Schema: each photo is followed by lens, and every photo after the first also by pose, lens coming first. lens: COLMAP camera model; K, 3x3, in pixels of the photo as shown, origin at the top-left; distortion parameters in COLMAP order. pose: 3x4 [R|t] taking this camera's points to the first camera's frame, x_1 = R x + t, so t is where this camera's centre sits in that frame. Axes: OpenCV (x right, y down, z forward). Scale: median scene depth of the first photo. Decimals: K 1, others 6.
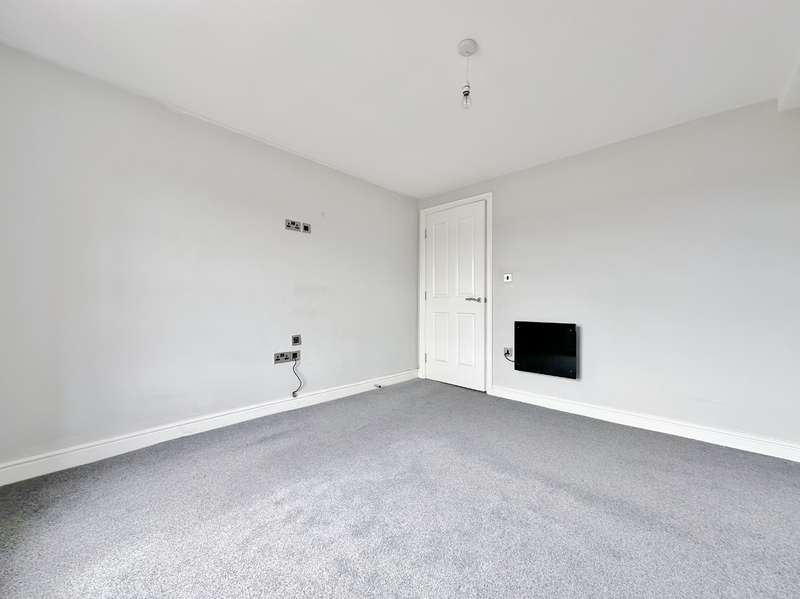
lens RADIAL K [[320.8, 0, 401.4], [0, 320.8, 298.7], [0, 0, 1]] dist [-0.013363, -0.000084]
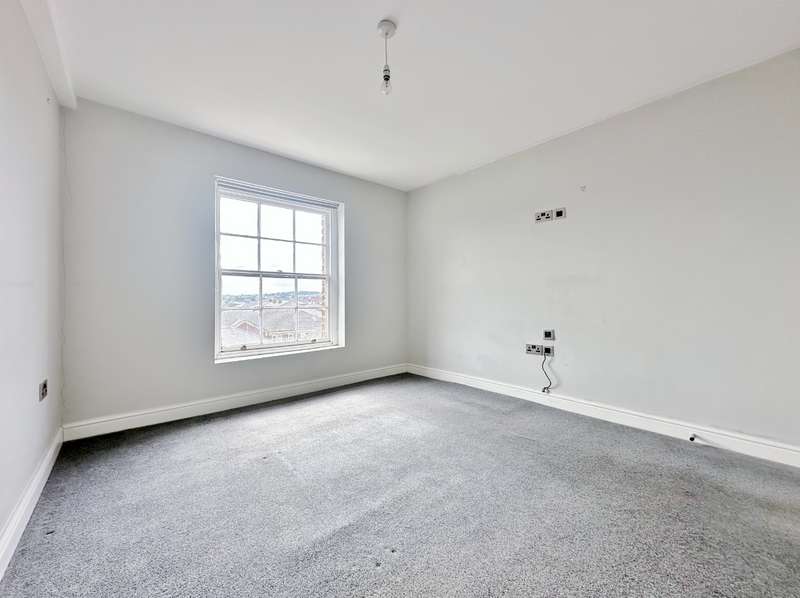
lens RADIAL K [[320.8, 0, 395.6], [0, 320.8, 300.9], [0, 0, 1]] dist [-0.013363, -0.000084]
pose [[-0.078220, 0.014396, -0.996832, 0.668705], [0.013798, 0.999816, 0.013357, 0.008593], [0.996841, -0.012709, -0.078404, 0.626960]]
